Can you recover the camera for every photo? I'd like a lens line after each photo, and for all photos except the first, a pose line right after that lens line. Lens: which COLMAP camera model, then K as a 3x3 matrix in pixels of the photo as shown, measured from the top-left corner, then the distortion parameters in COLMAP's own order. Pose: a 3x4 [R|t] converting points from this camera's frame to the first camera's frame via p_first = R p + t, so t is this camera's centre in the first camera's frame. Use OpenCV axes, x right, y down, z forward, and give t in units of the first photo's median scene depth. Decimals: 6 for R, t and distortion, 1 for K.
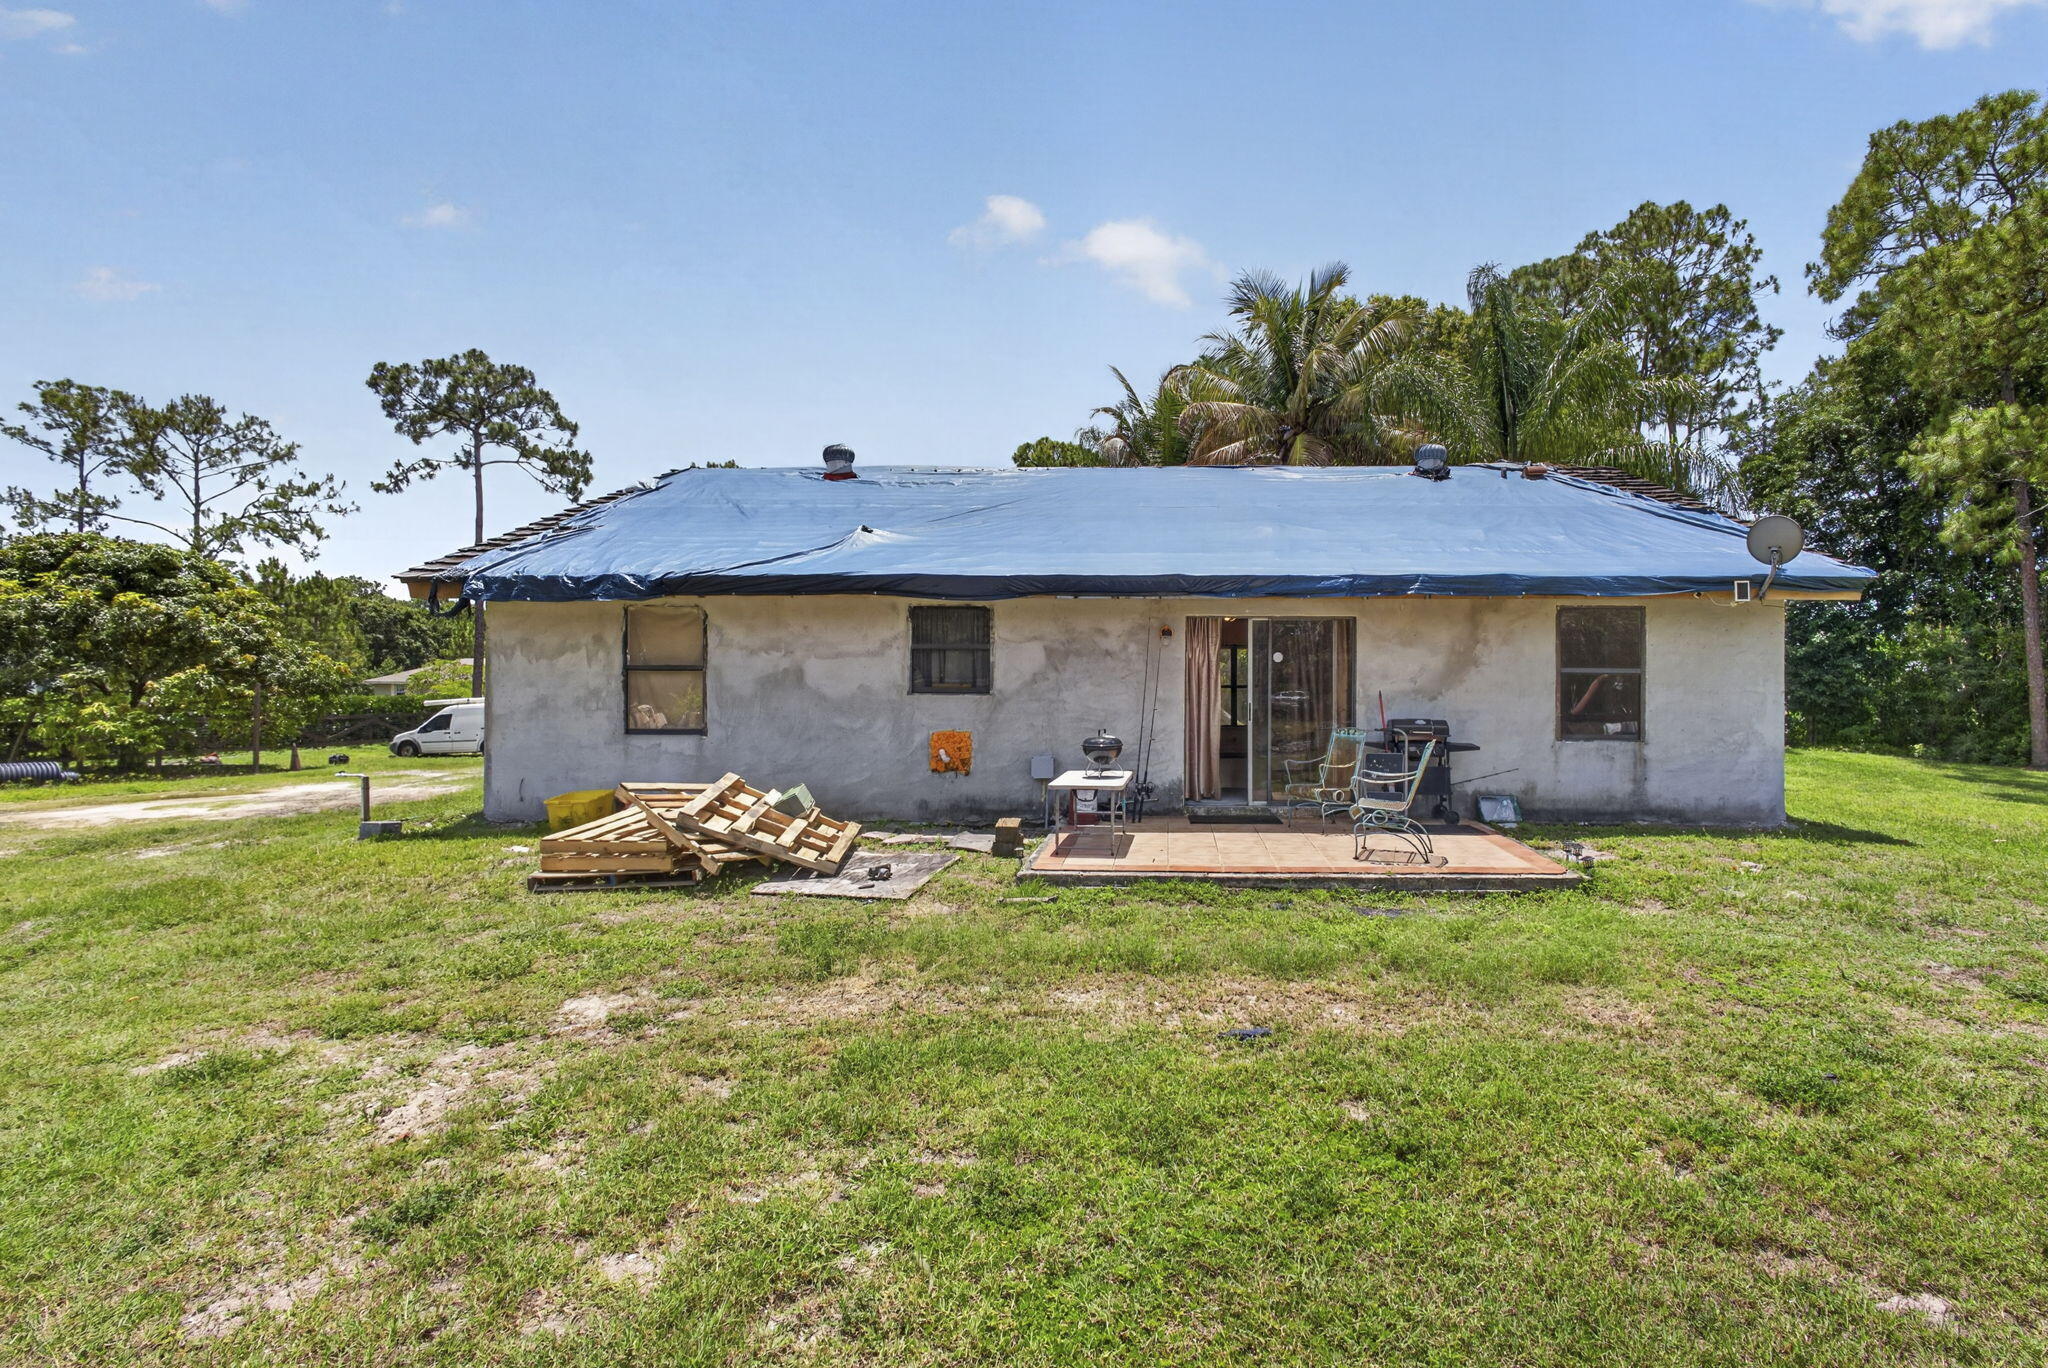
lens RADIAL K [[977.4, 0, 1161.4], [0, 977.4, 690.8], [0, 0, 1]] dist [-0.001132, -0.000179]
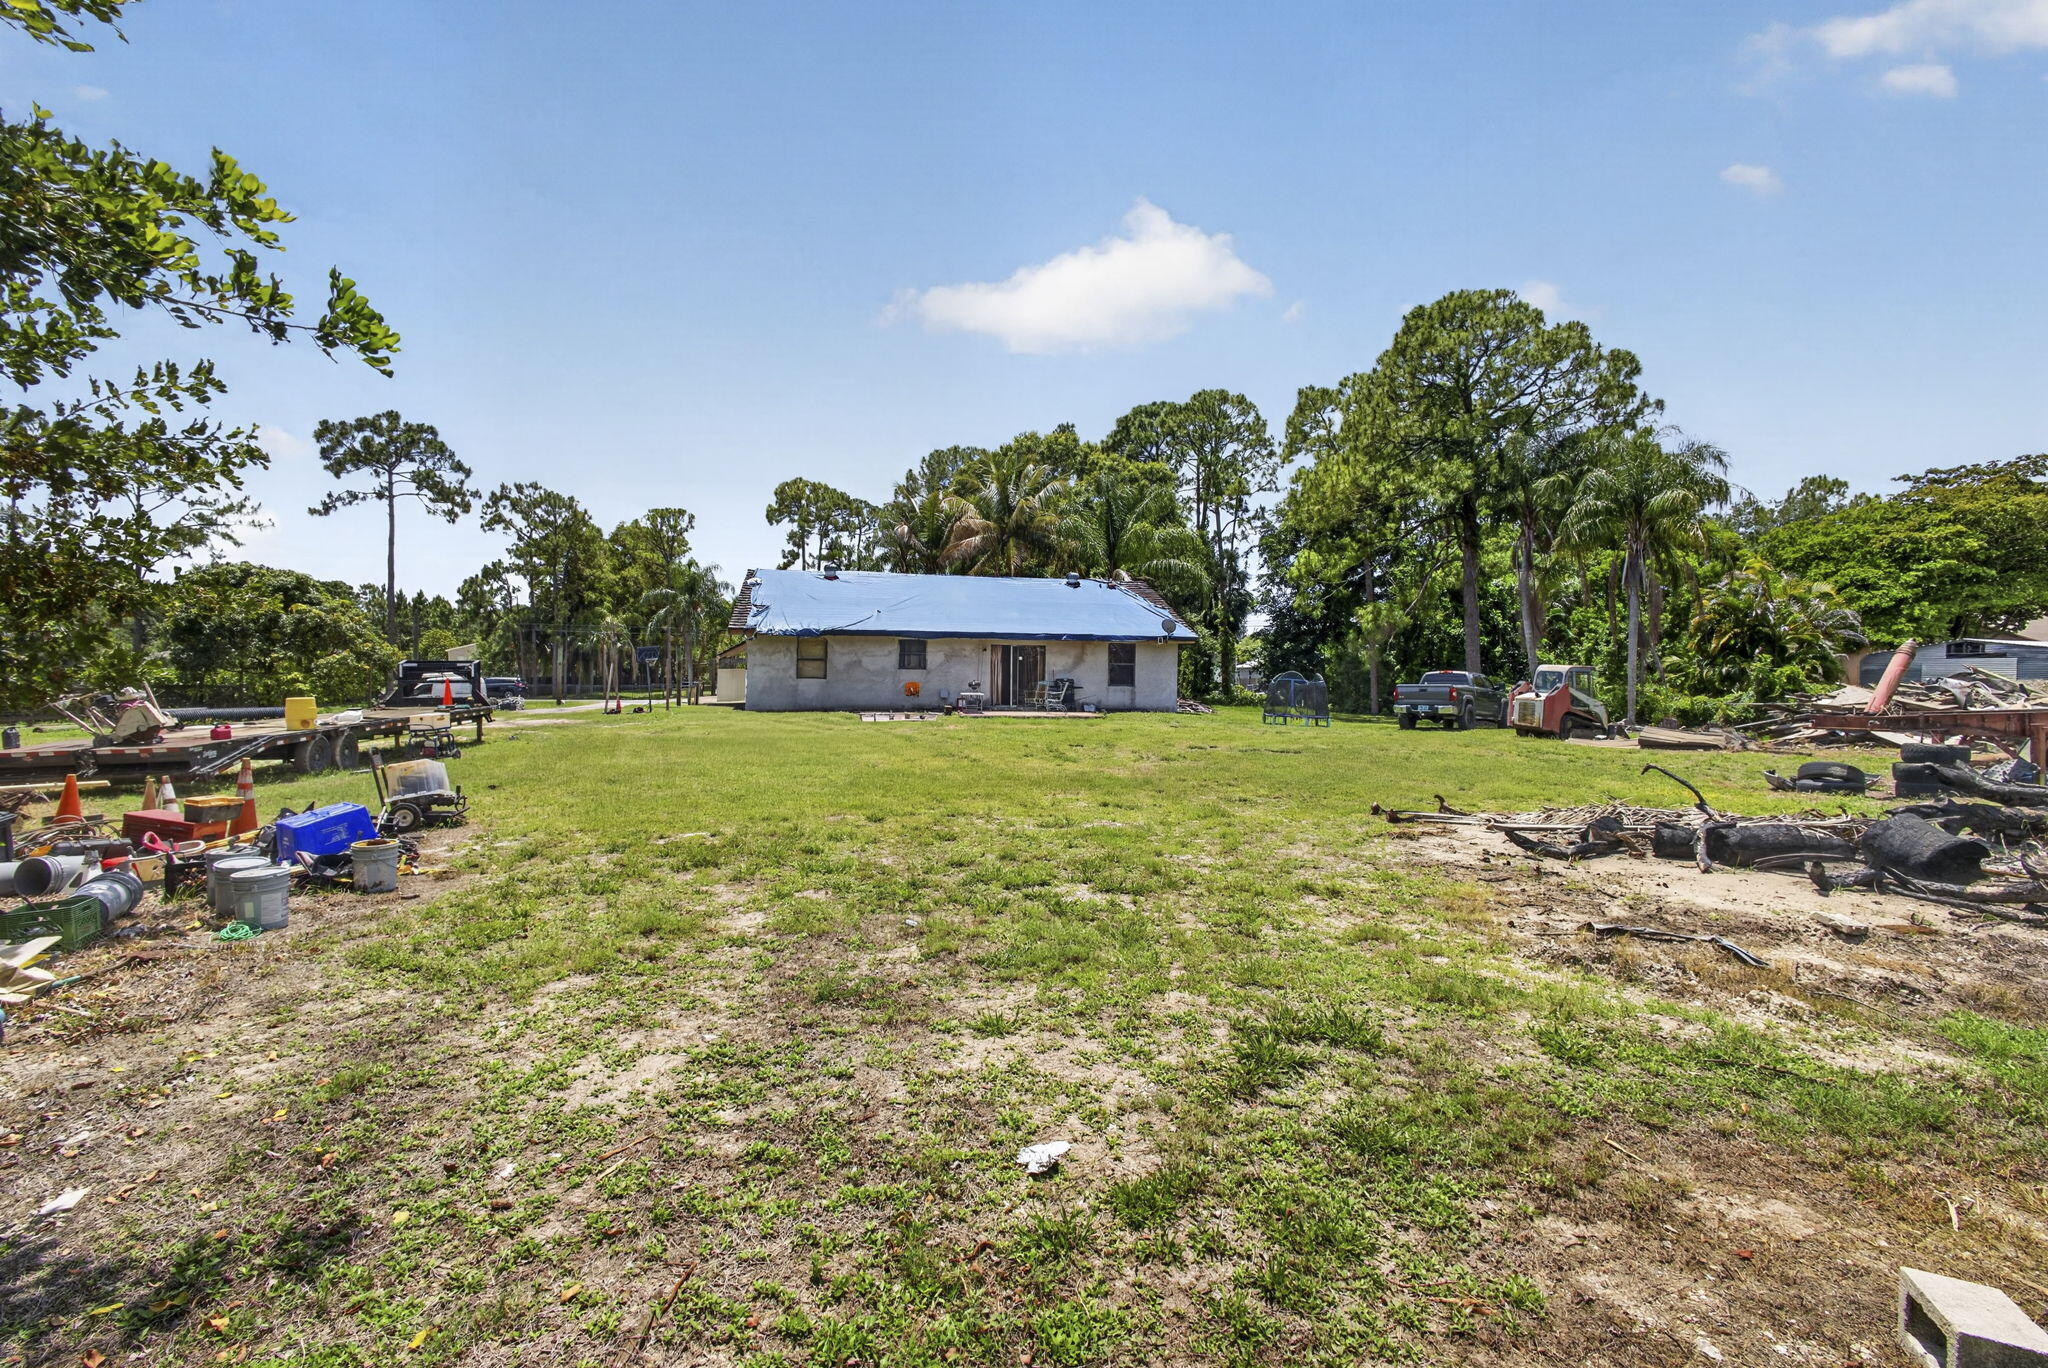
lens RADIAL K [[939.9, 0, 1027.6], [0, 939.9, 675.2], [0, 0, 1]] dist [-0.006076, 0.000843]
pose [[0.980365, 0.008771, 0.196995, -0.434927], [-0.009052, 0.999959, 0.000528, 0.015866], [-0.196982, -0.002300, 0.980404, -1.876737]]
